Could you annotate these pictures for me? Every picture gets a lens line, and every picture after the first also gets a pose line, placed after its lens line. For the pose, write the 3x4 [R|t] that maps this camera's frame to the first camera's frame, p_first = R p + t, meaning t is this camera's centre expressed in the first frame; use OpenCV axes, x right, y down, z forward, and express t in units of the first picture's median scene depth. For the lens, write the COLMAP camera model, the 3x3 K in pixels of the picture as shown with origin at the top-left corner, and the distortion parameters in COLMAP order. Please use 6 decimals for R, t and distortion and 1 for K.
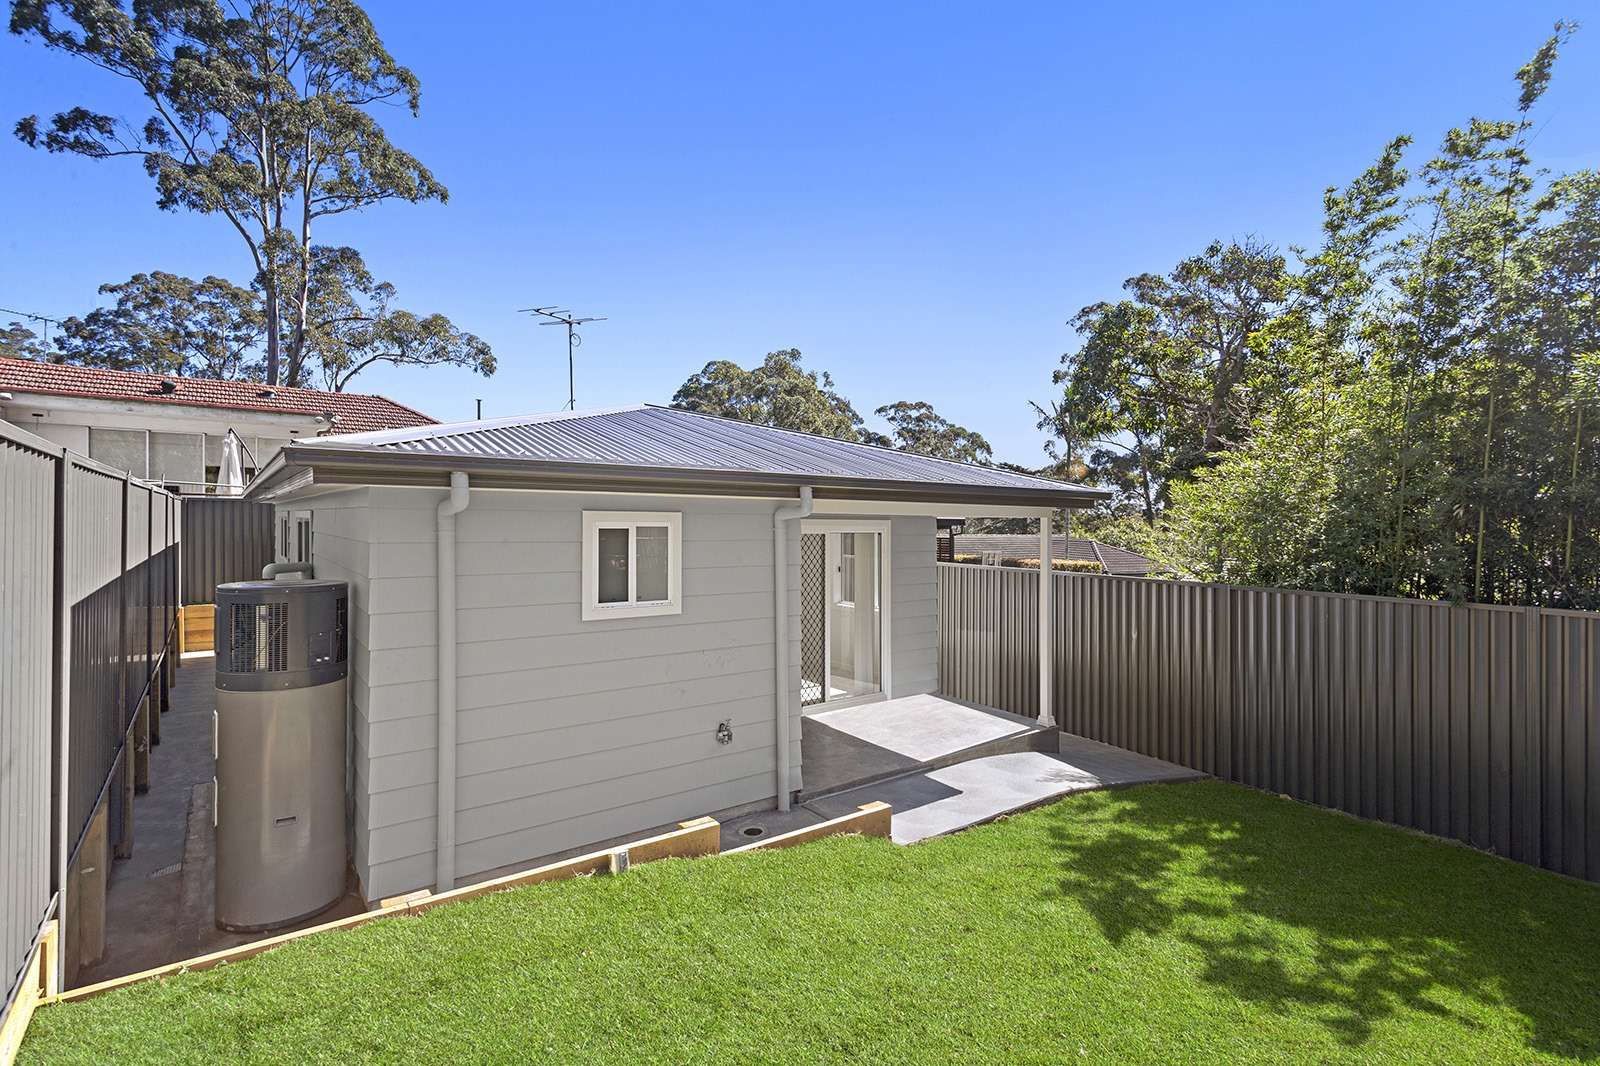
lens RADIAL K [[754.3, 0, 795.0], [0, 754.3, 534.9], [0, 0, 1]] dist [0.001048, 0.000518]
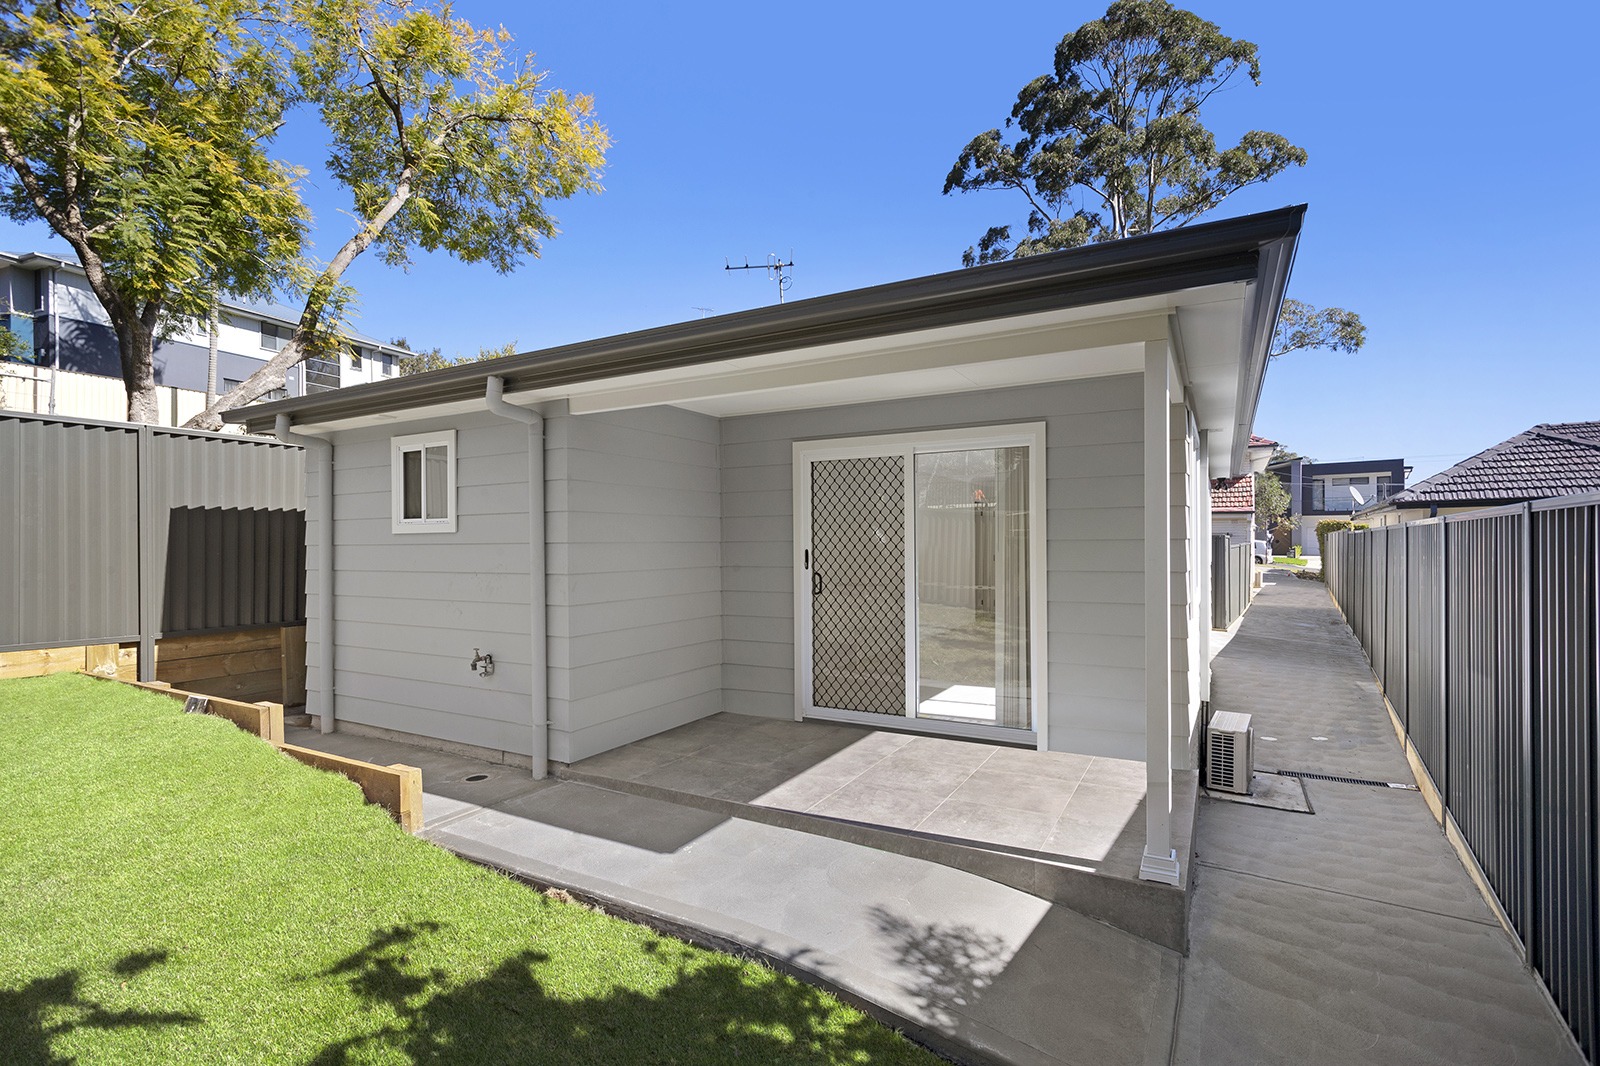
lens RADIAL K [[750.8, 0, 799.1], [0, 750.8, 559.8], [0, 0, 1]] dist [0.011556, 0.000111]
pose [[0.398674, 0.003443, -0.917086, 0.162741], [-0.002930, 0.999993, 0.002480, 0.023990], [0.917088, 0.001698, 0.398682, 0.178356]]
